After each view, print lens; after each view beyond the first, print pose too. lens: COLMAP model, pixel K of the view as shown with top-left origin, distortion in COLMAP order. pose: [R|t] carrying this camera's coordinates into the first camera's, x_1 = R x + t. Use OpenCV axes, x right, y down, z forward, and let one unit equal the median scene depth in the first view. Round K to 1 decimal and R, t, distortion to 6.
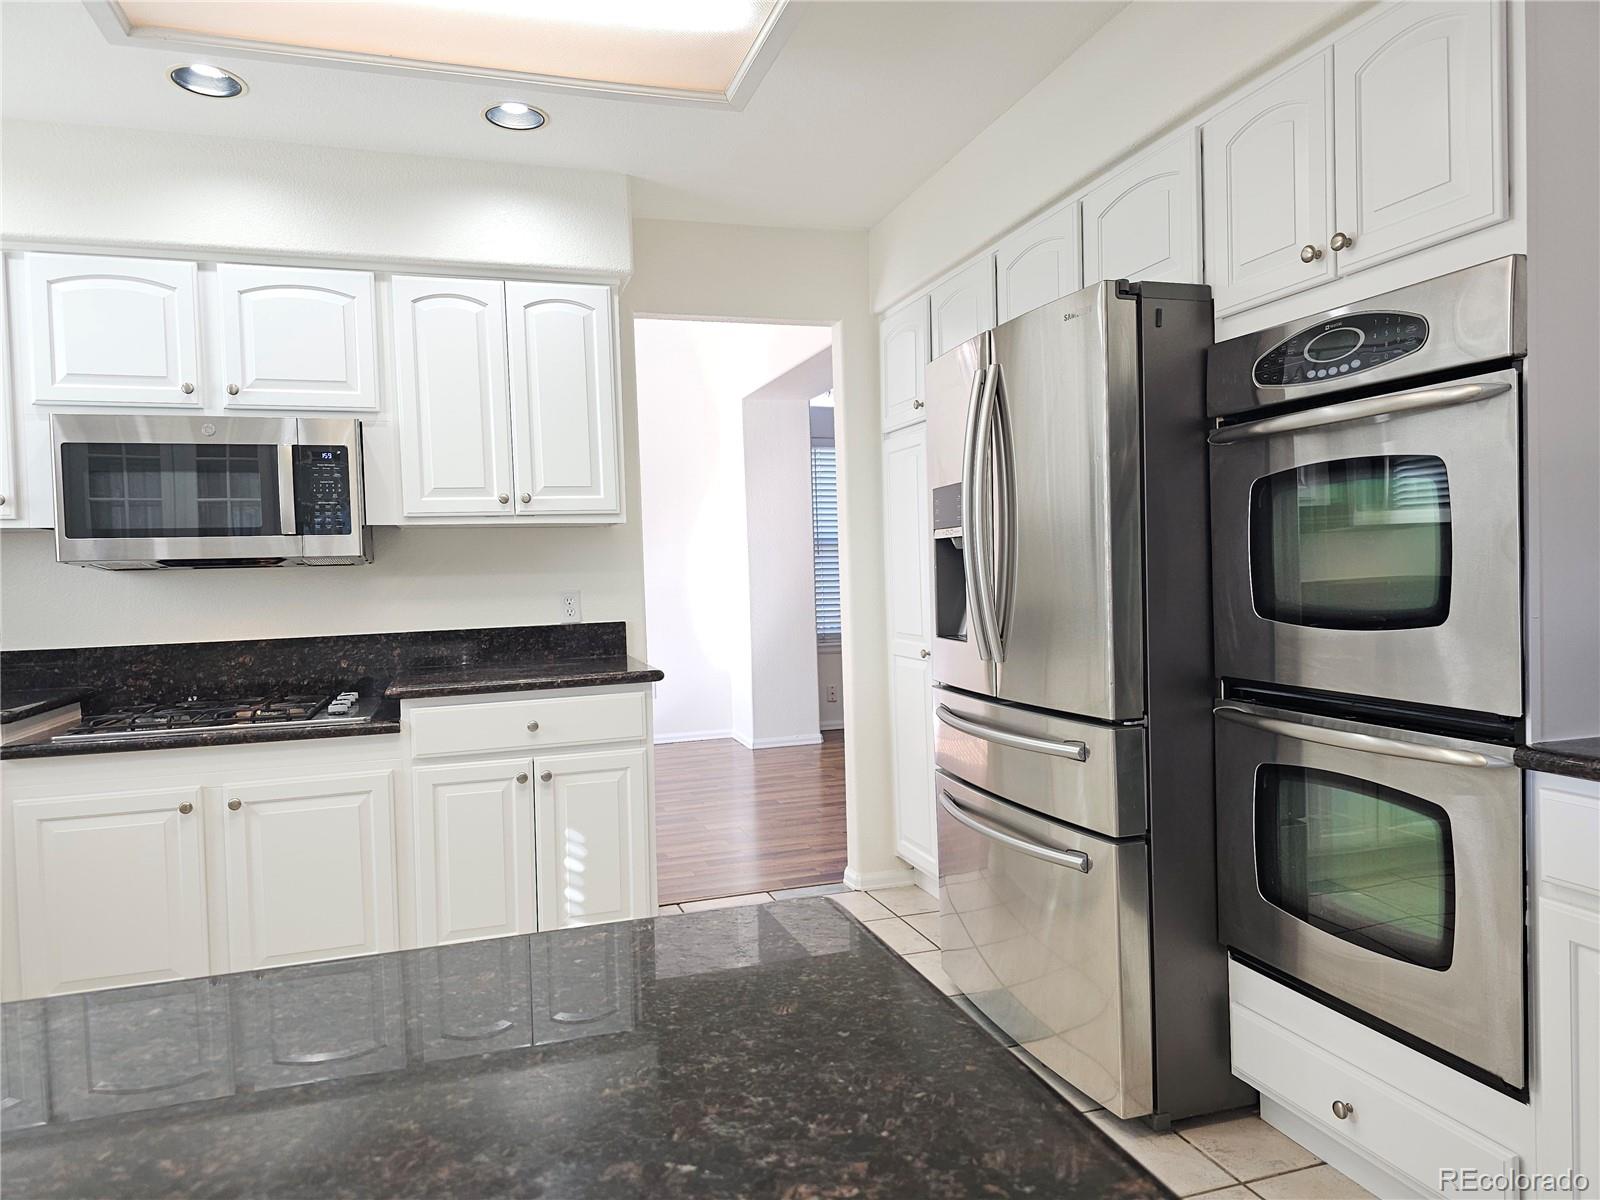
lens RADIAL K [[1069.9, 0, 787.5], [0, 1069.9, 596.4], [0, 0, 1]] dist [0.005215, -0.009015]
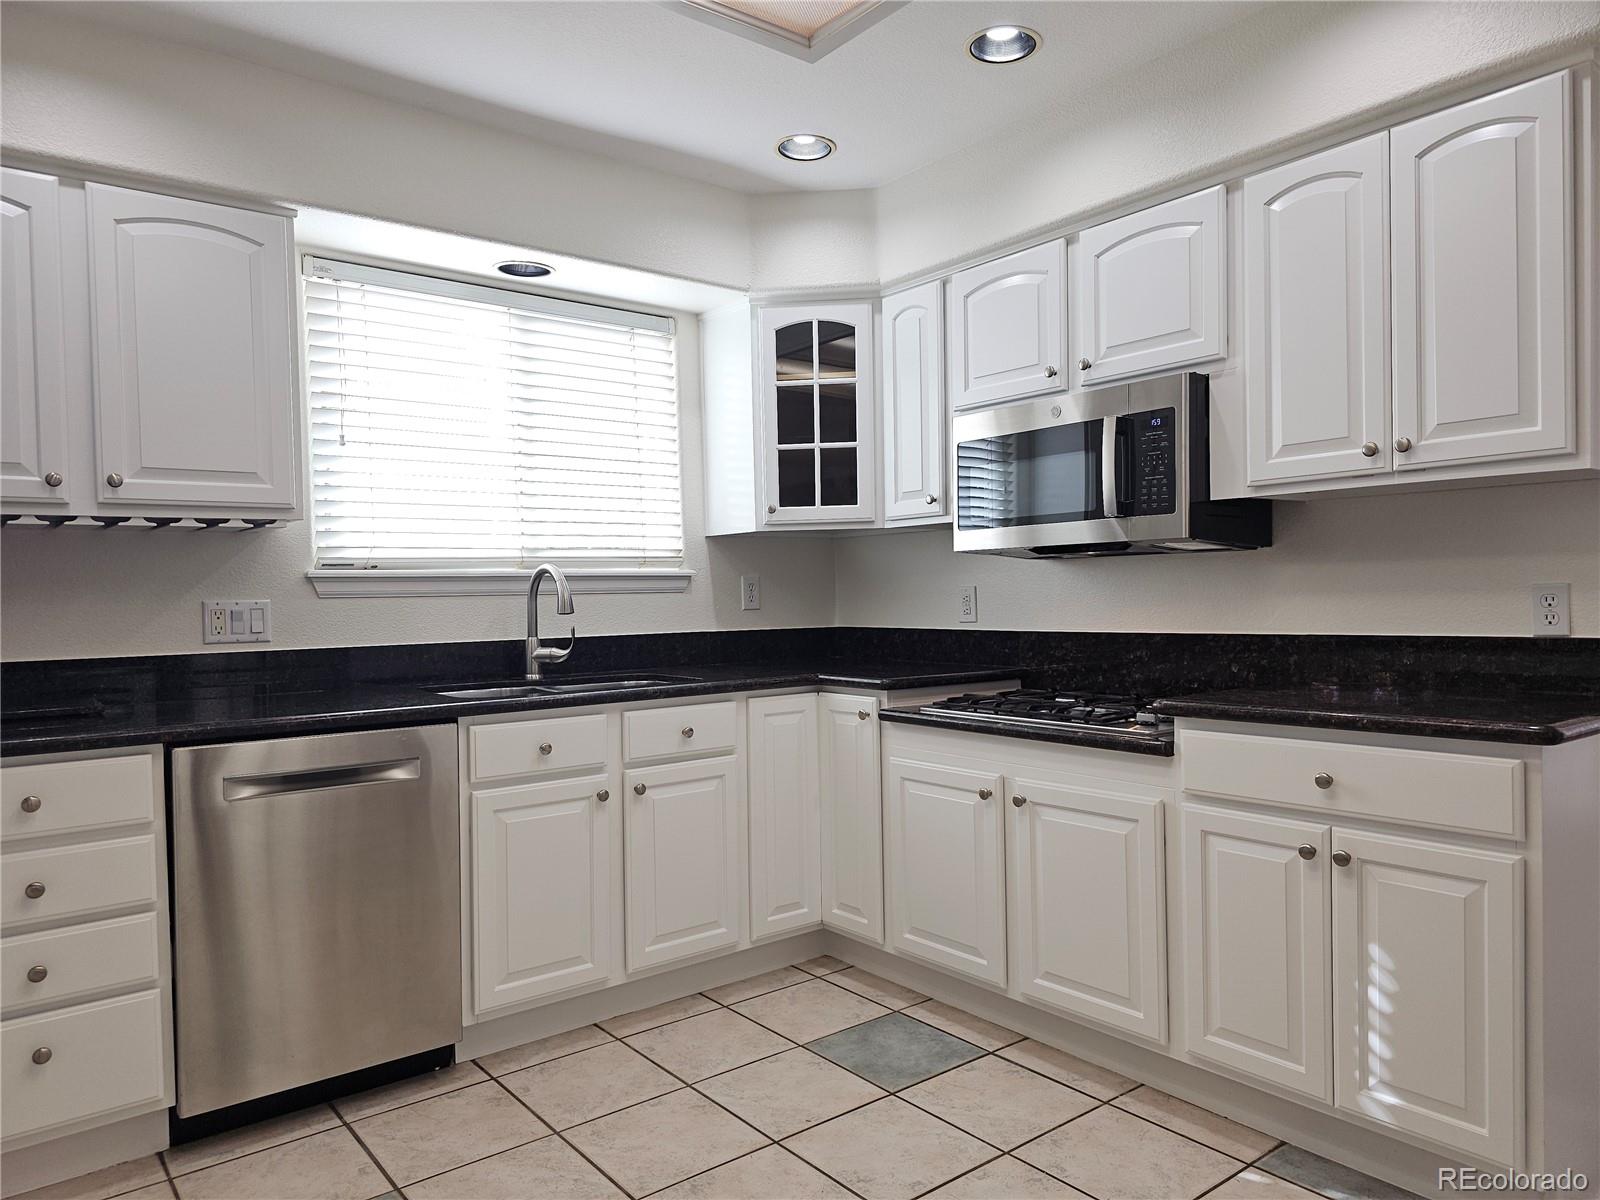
lens RADIAL K [[1069.9, 0, 788.9], [0, 1069.9, 616.0], [0, 0, 1]] dist [0.005215, -0.009015]
pose [[0.320982, 0.042088, -0.946150, 0.290122], [-0.012212, 0.999113, 0.040301, -0.007442], [0.947007, -0.001382, 0.321211, 0.445327]]
